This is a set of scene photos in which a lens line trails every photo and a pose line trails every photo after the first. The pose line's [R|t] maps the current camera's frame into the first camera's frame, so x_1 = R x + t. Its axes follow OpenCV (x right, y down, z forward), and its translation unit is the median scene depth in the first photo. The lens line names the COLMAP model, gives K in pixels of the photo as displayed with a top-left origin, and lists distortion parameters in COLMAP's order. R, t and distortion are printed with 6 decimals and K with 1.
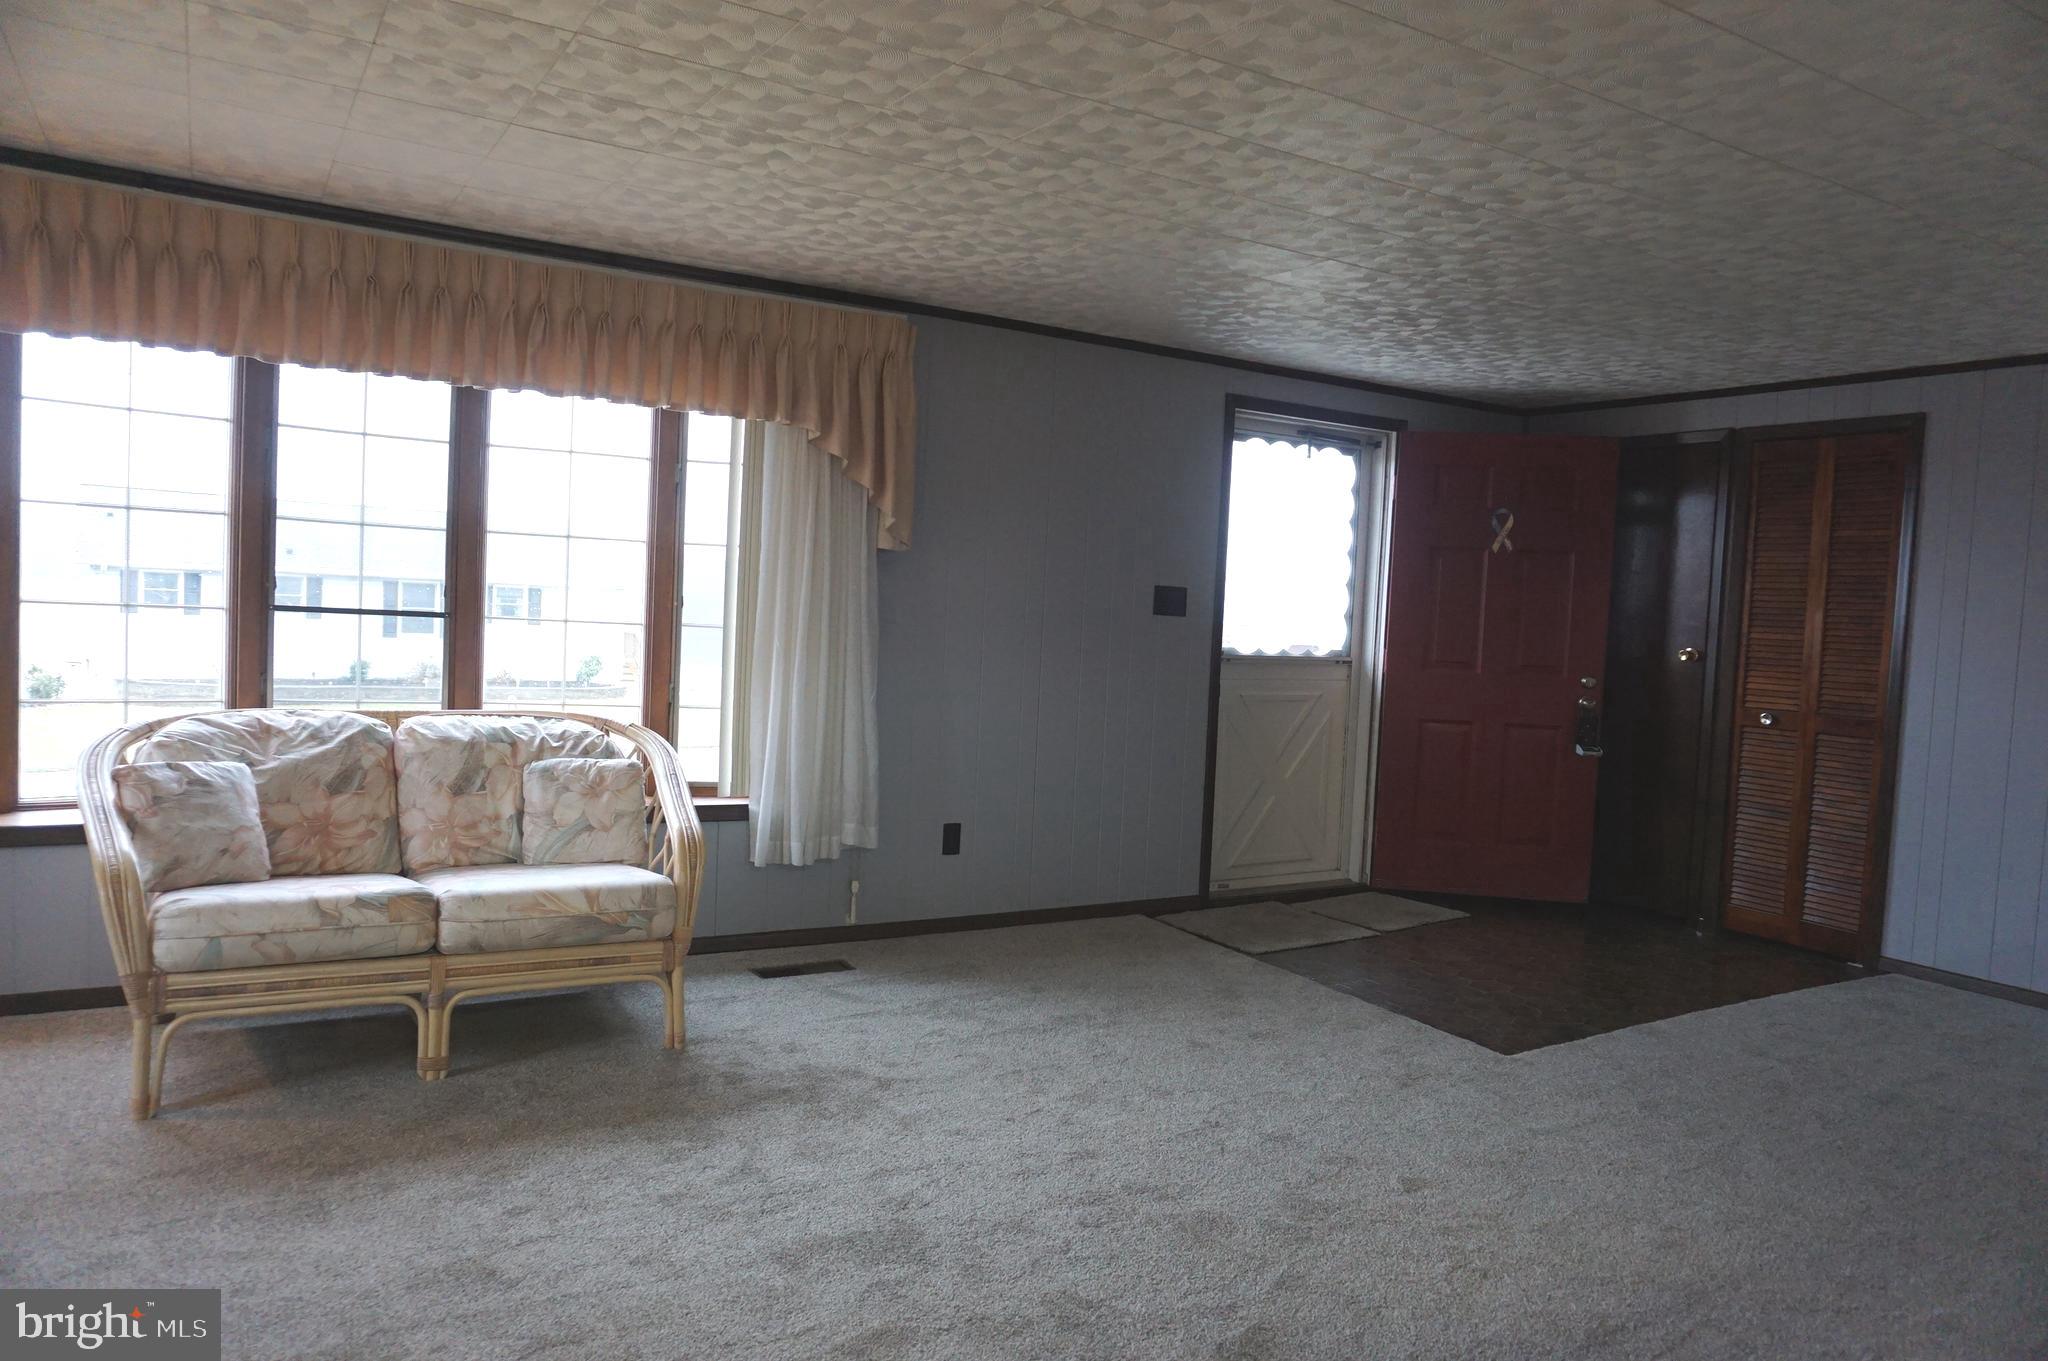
lens RADIAL K [[1366.5, 0, 1016.8], [0, 1366.5, 684.4], [0, 0, 1]] dist [-0.048994, 0.033457]
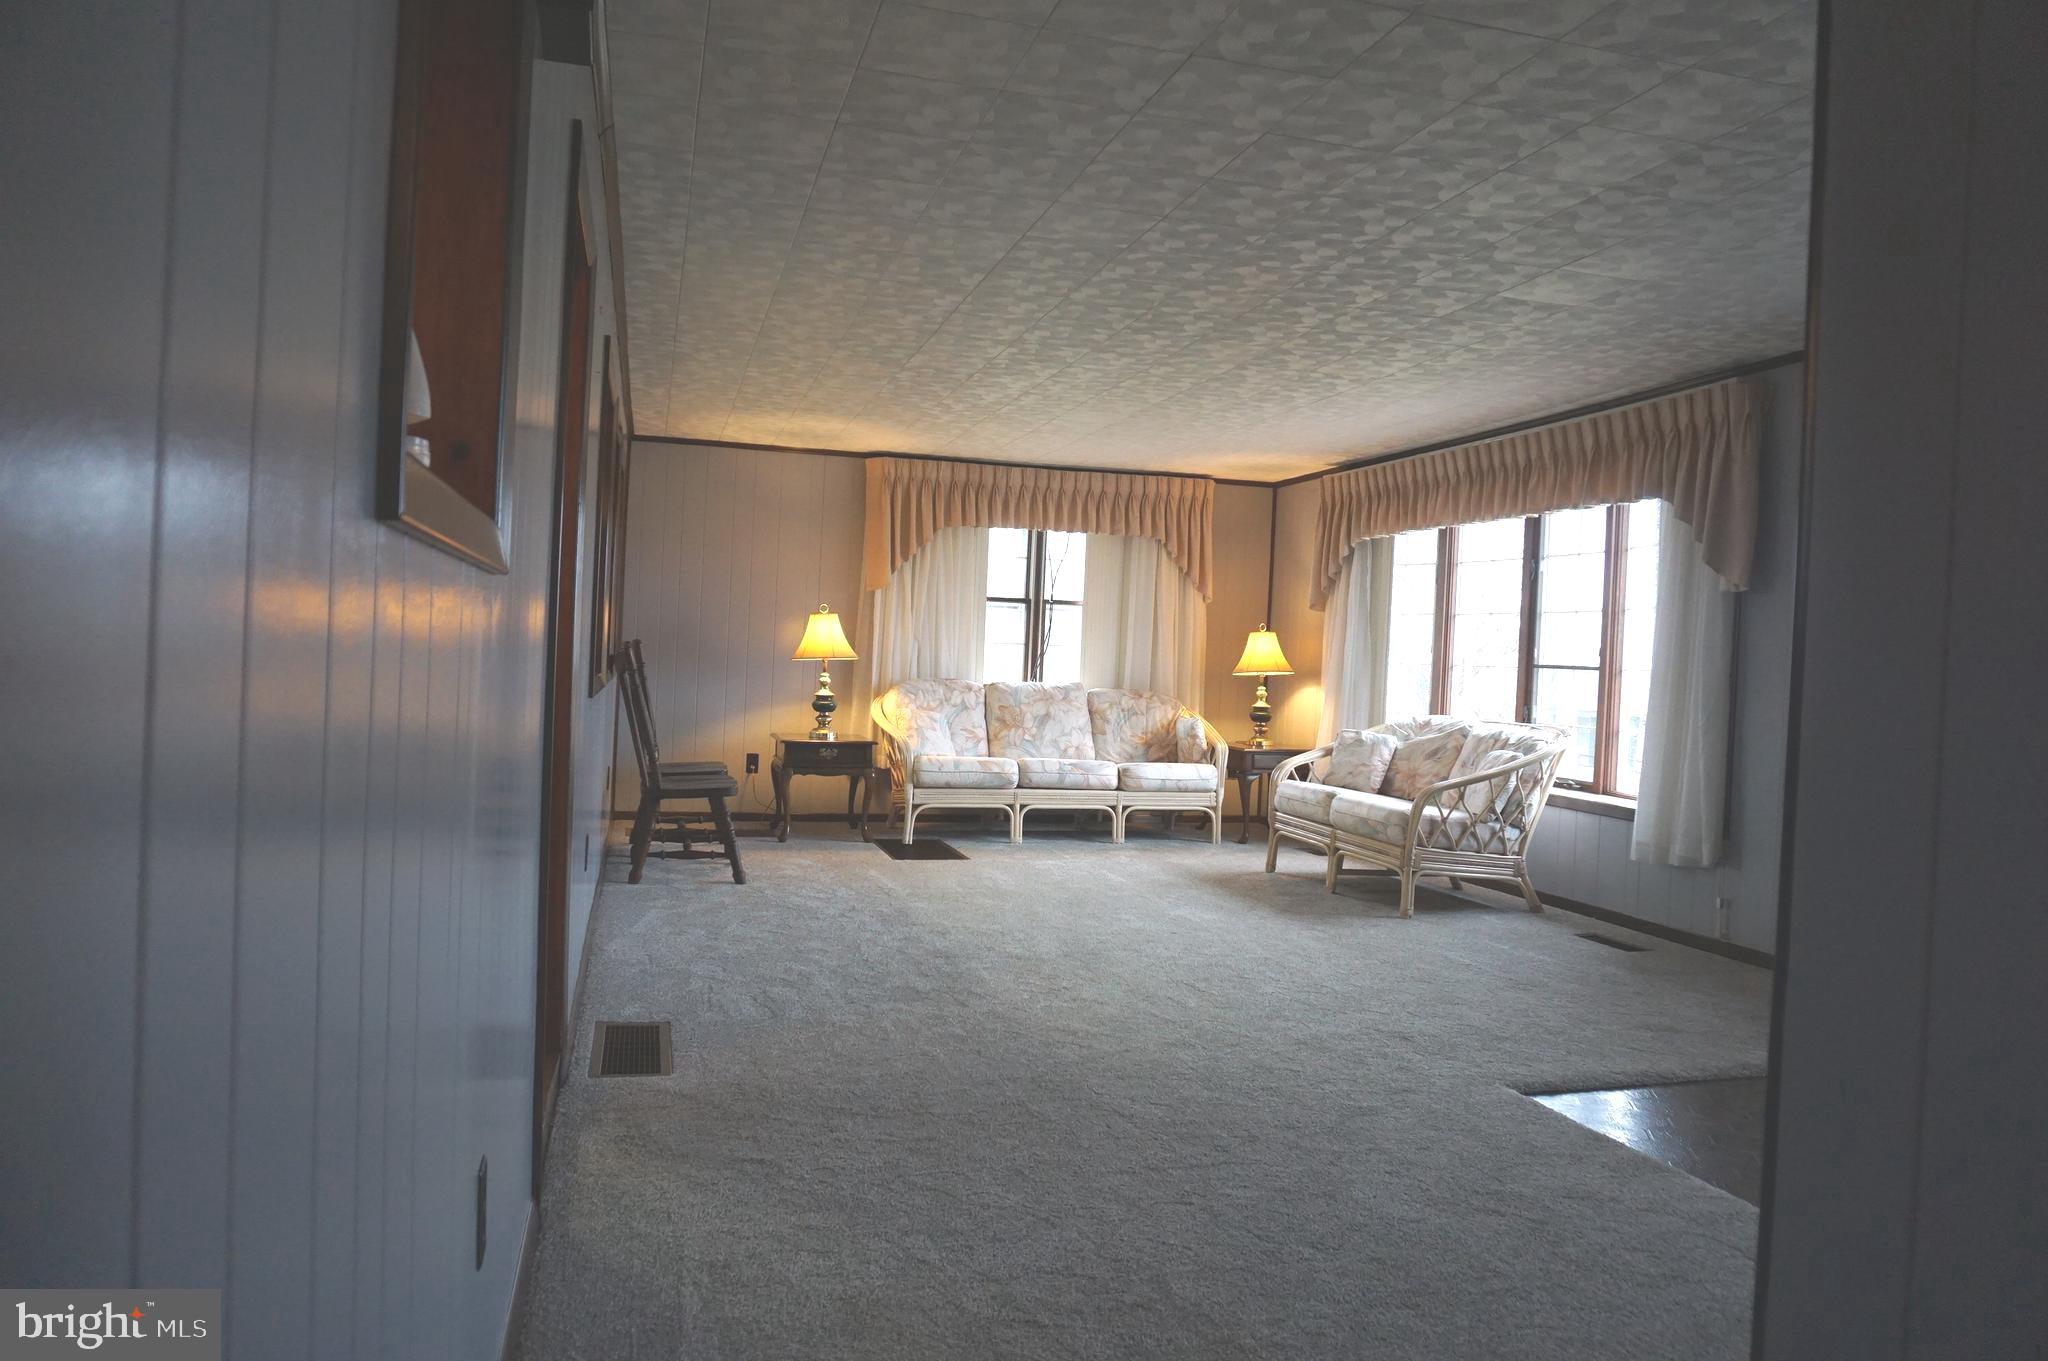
lens RADIAL K [[1365.1, 0, 1016.7], [0, 1365.1, 702.4], [0, 0, 1]] dist [-0.058841, 0.031517]
pose [[-0.263899, -0.034050, -0.963949, 1.300641], [-0.112845, 0.993604, -0.004204, 0.070169], [0.957927, 0.107667, -0.266054, 0.898784]]
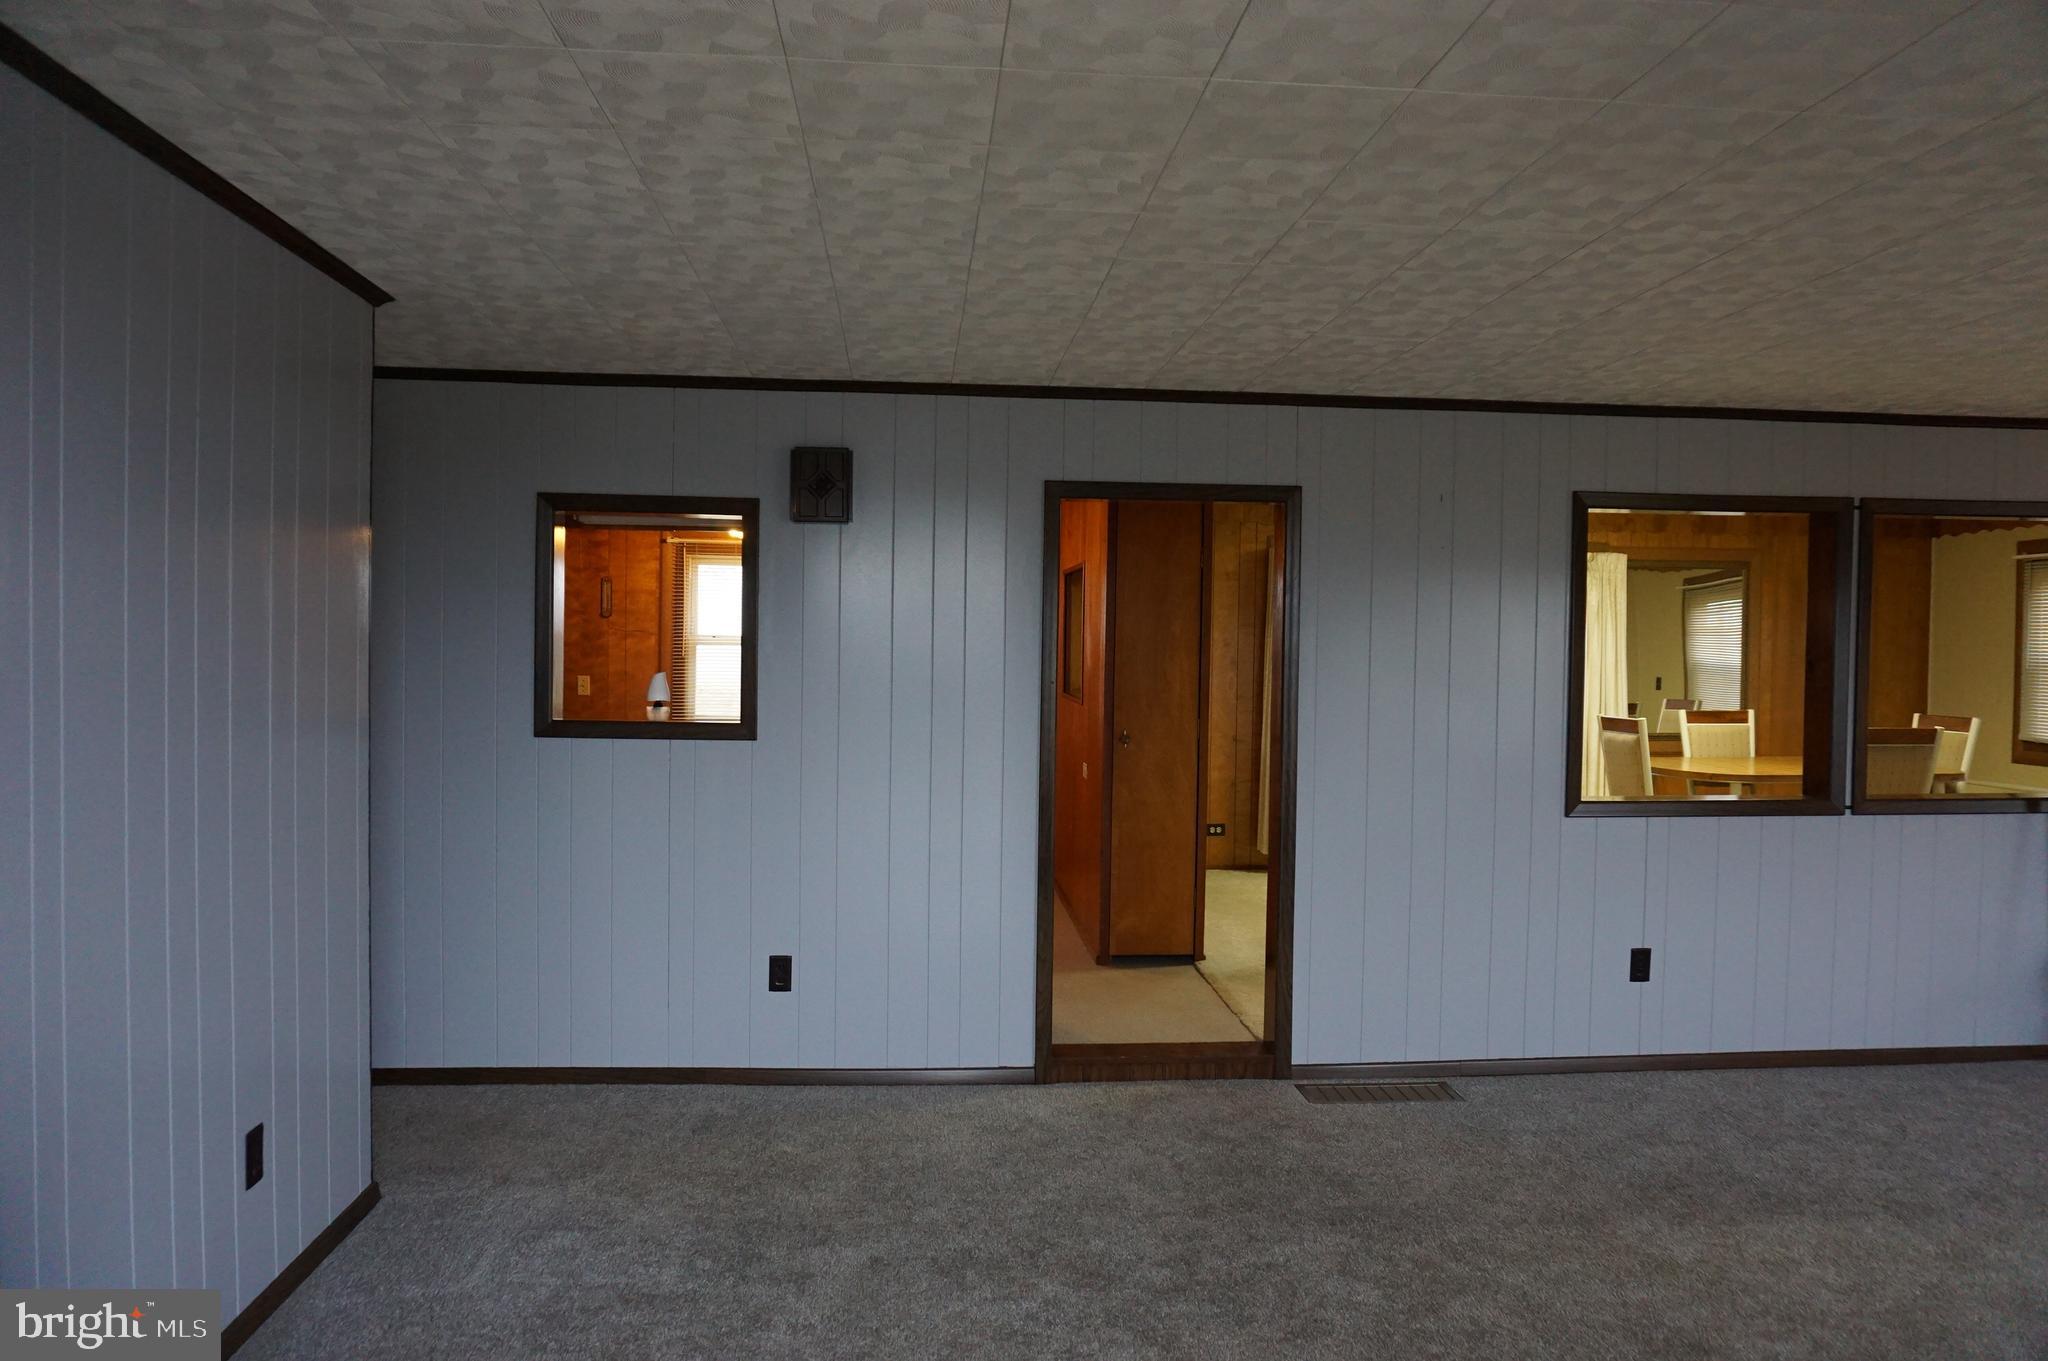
lens RADIAL K [[1370.7, 0, 1022.6], [0, 1370.7, 697.0], [0, 0, 1]] dist [-0.053955, 0.036092]
pose [[-0.894858, -0.067743, 0.441180, 0.302832], [-0.023981, 0.994285, 0.104032, -0.117206], [-0.445706, 0.082514, -0.891368, 1.554862]]
